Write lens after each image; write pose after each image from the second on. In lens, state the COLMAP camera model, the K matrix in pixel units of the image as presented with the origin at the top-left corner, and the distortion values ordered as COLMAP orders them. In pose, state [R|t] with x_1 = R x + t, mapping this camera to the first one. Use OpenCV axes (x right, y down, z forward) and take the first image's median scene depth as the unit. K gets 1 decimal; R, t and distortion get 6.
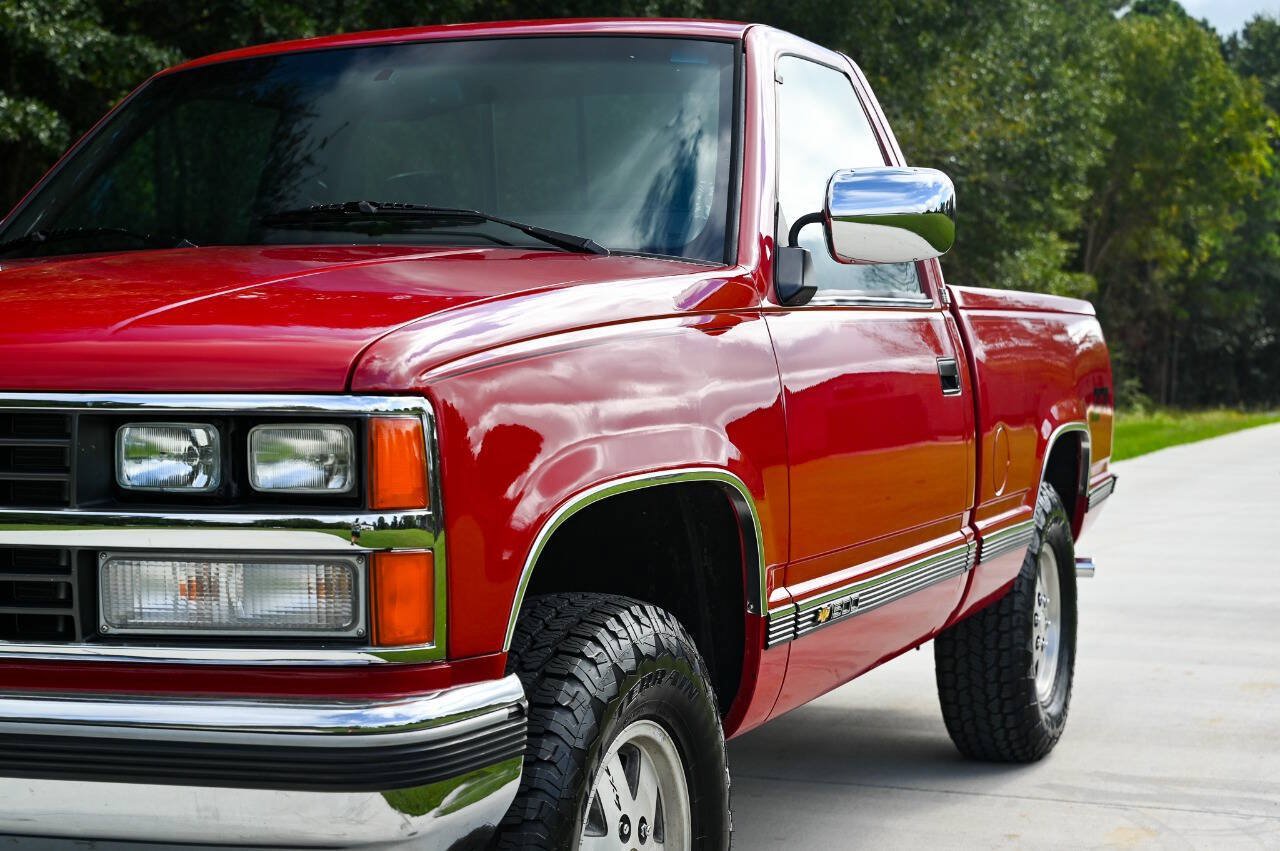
lens RADIAL K [[2067.1, 0, 640.0], [0, 2067.1, 425.5], [0, 0, 1]] dist [-0.017808, 0.059625]
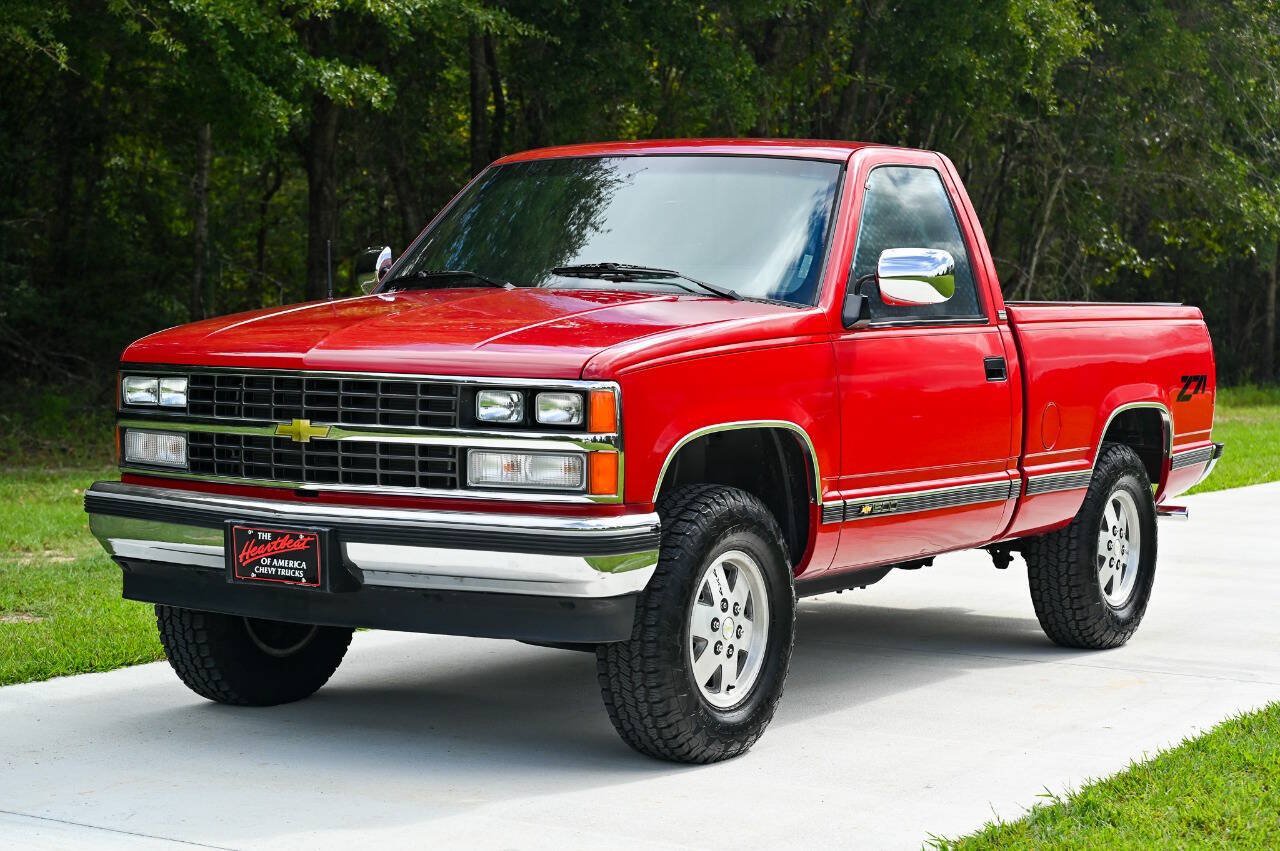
lens RADIAL K [[2527.3, 0, 640.0], [0, 2527.3, 425.5], [0, 0, 1]] dist [-0.015158, -0.064868]
pose [[0.986804, 0.028681, -0.159359, 0.340833], [-0.026176, 0.999499, 0.017797, -0.015519], [0.159789, -0.013391, 0.987060, -1.597964]]
